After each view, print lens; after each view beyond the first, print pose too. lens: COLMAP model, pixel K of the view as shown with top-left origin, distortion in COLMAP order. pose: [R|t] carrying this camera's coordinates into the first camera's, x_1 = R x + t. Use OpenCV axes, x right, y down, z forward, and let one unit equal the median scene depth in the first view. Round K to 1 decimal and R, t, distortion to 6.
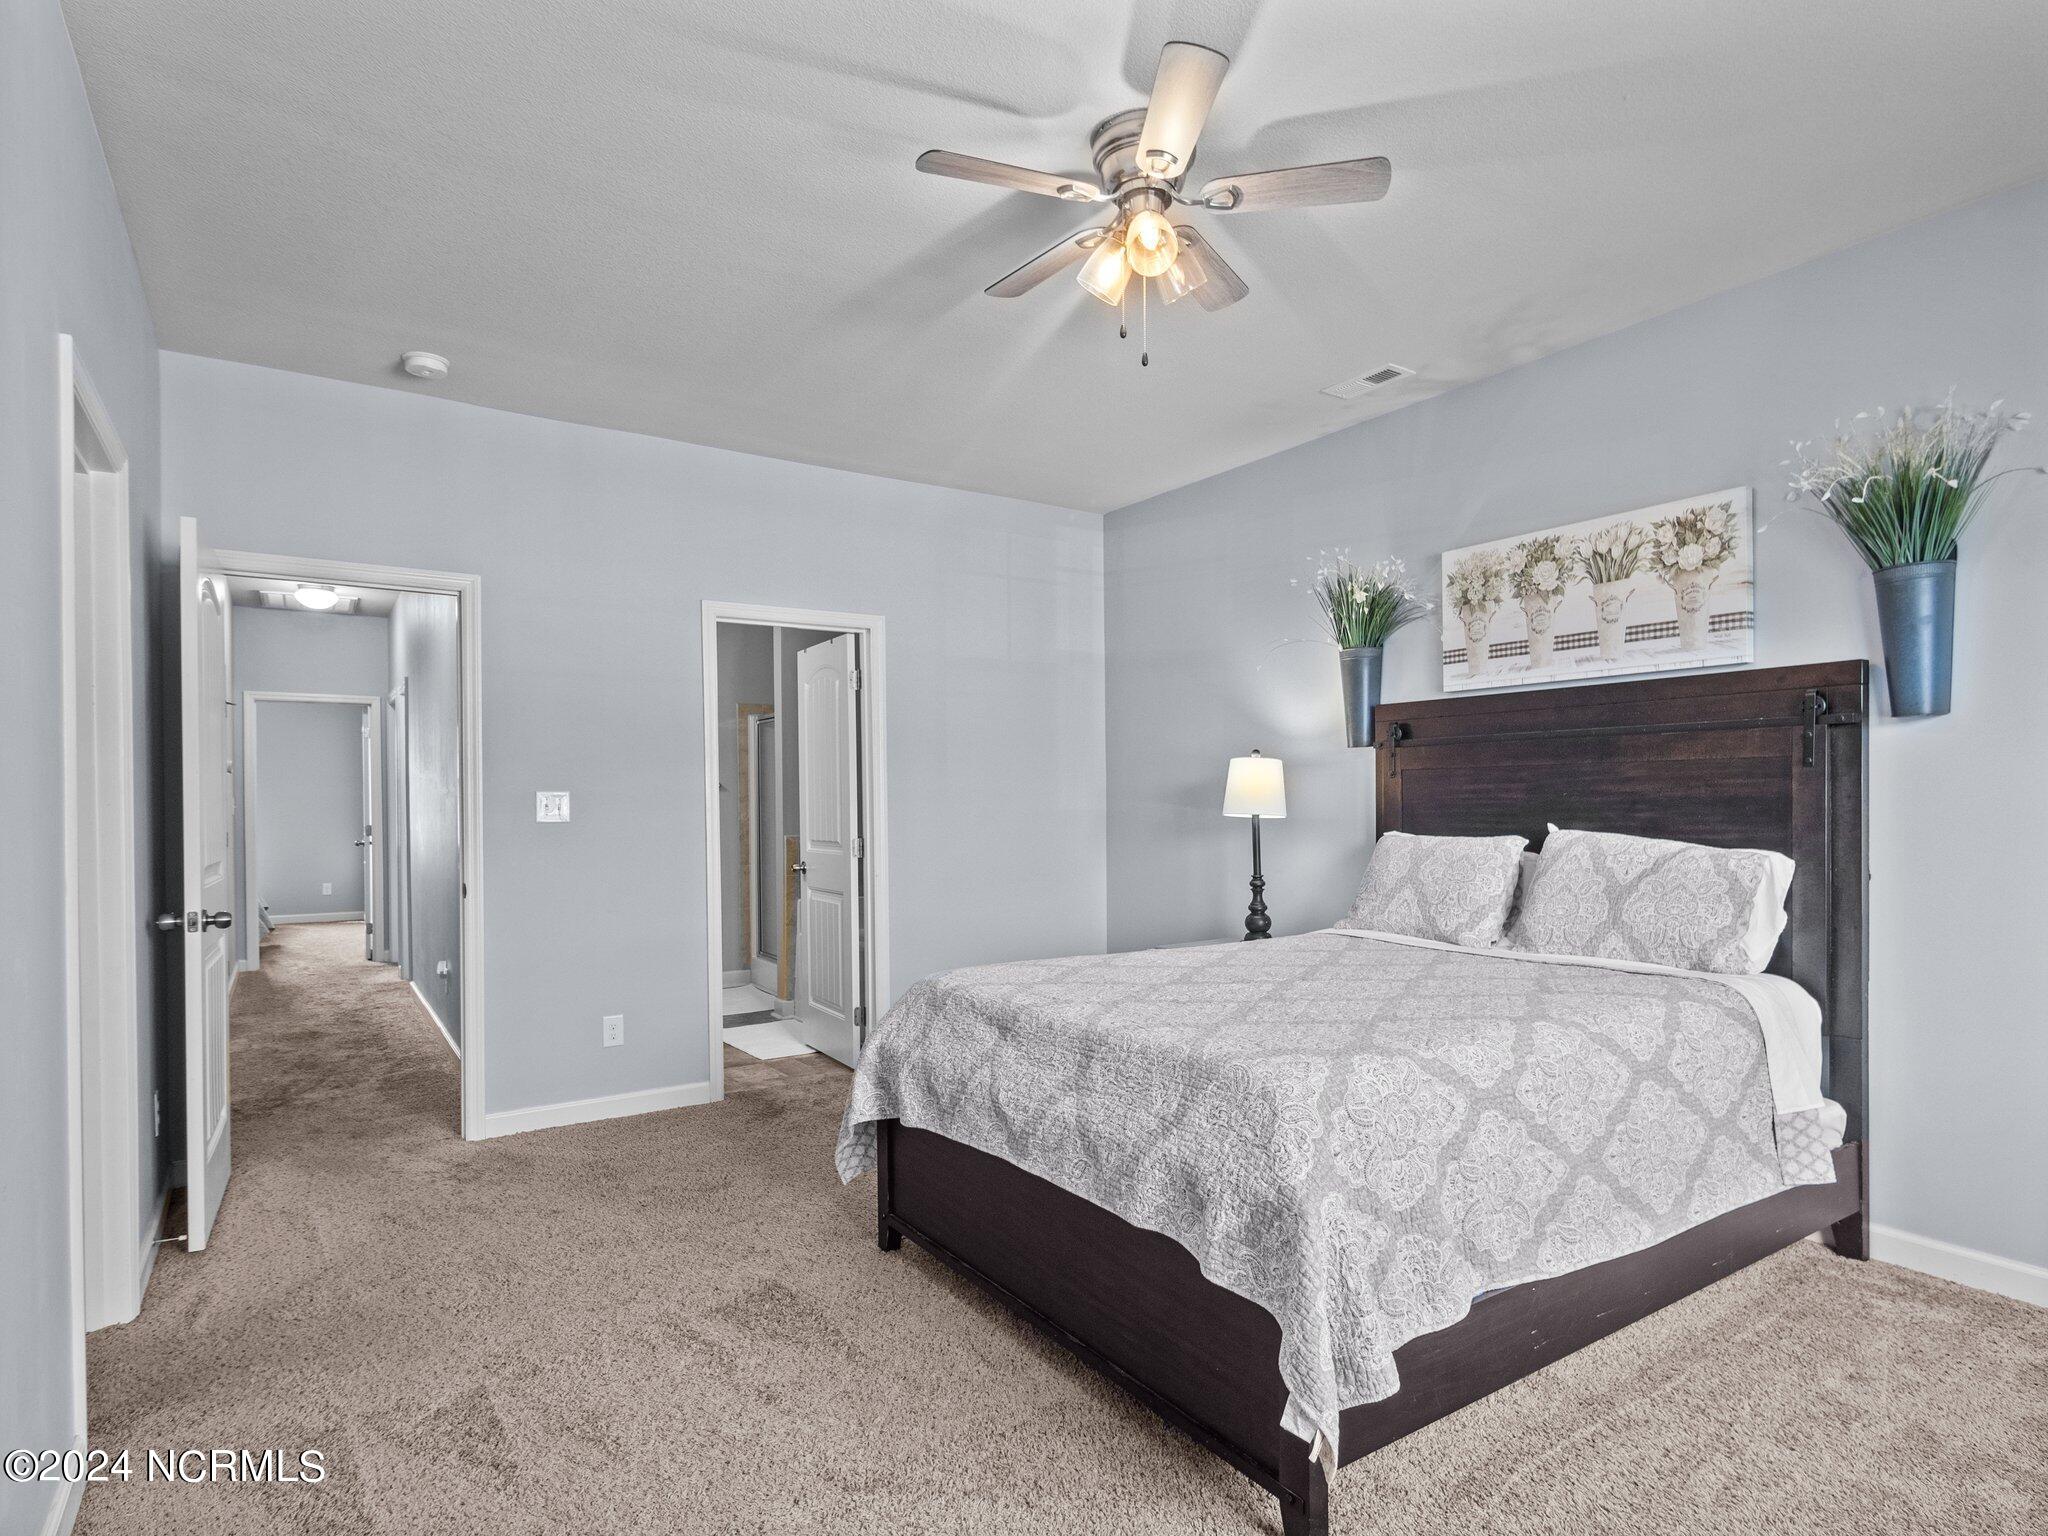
lens RADIAL K [[1098.4, 0, 1025.1], [0, 1098.4, 811.8], [0, 0, 1]] dist [0.001933, 0.000368]
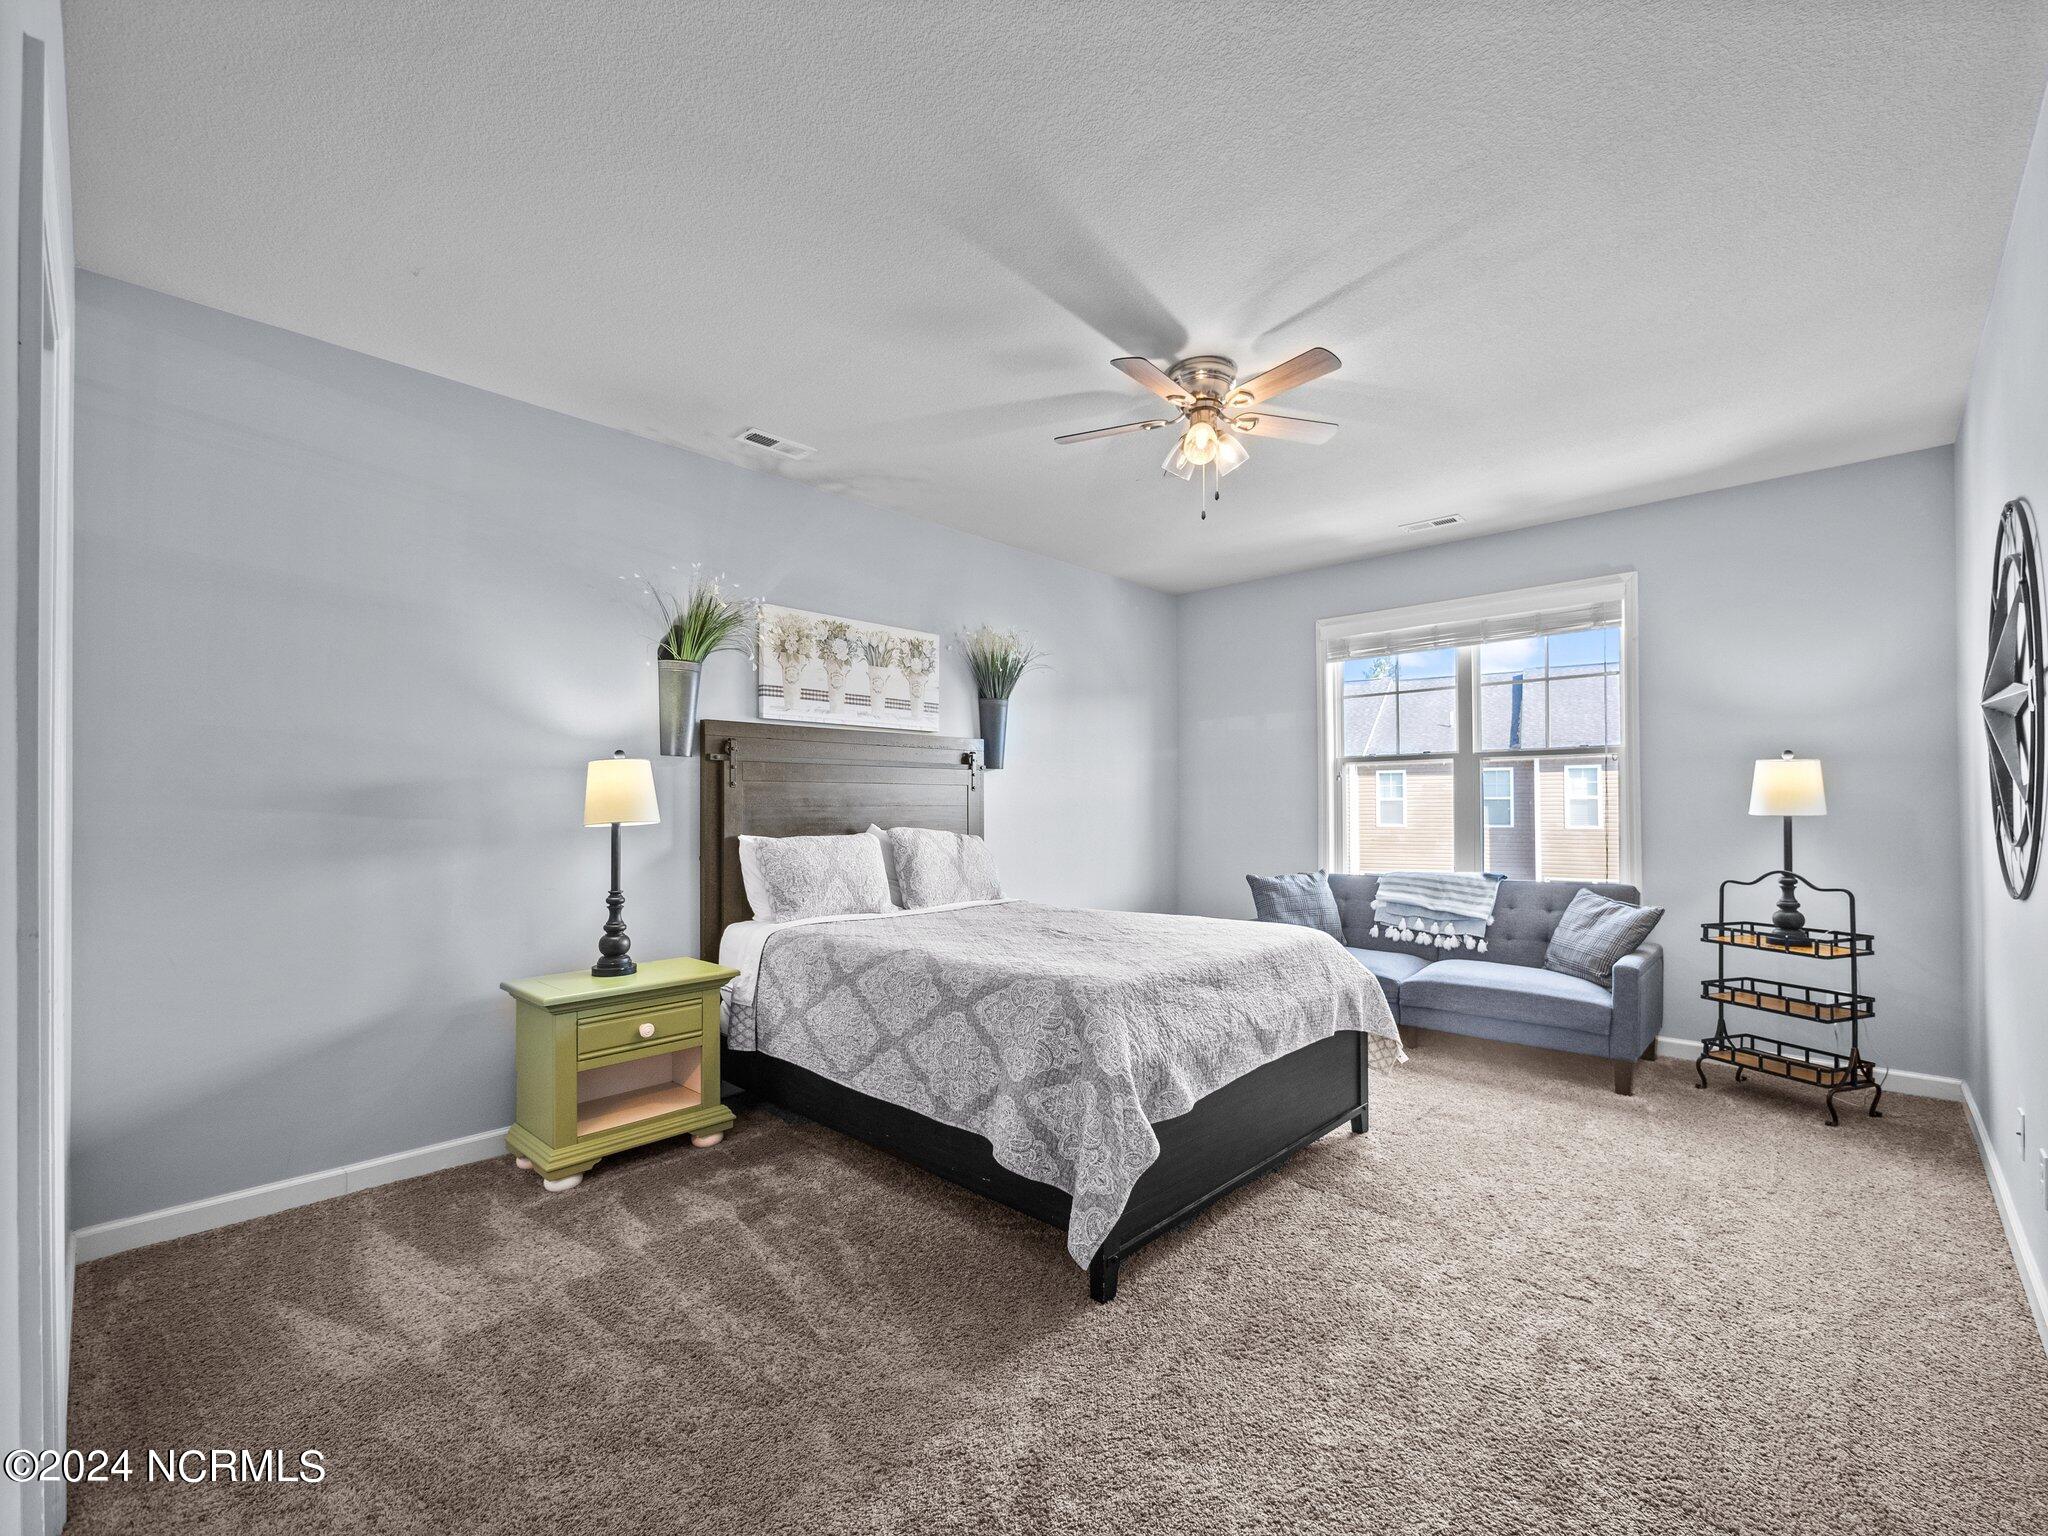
lens RADIAL K [[887.2, 0, 1033.0], [0, 887.2, 793.0], [0, 0, 1]] dist [-0.009823, -0.000050]
pose [[-0.222808, 0.023691, 0.974574, -0.727150], [0.014227, 0.999677, -0.021049, -0.002139], [-0.974759, 0.009175, -0.223073, 1.067193]]
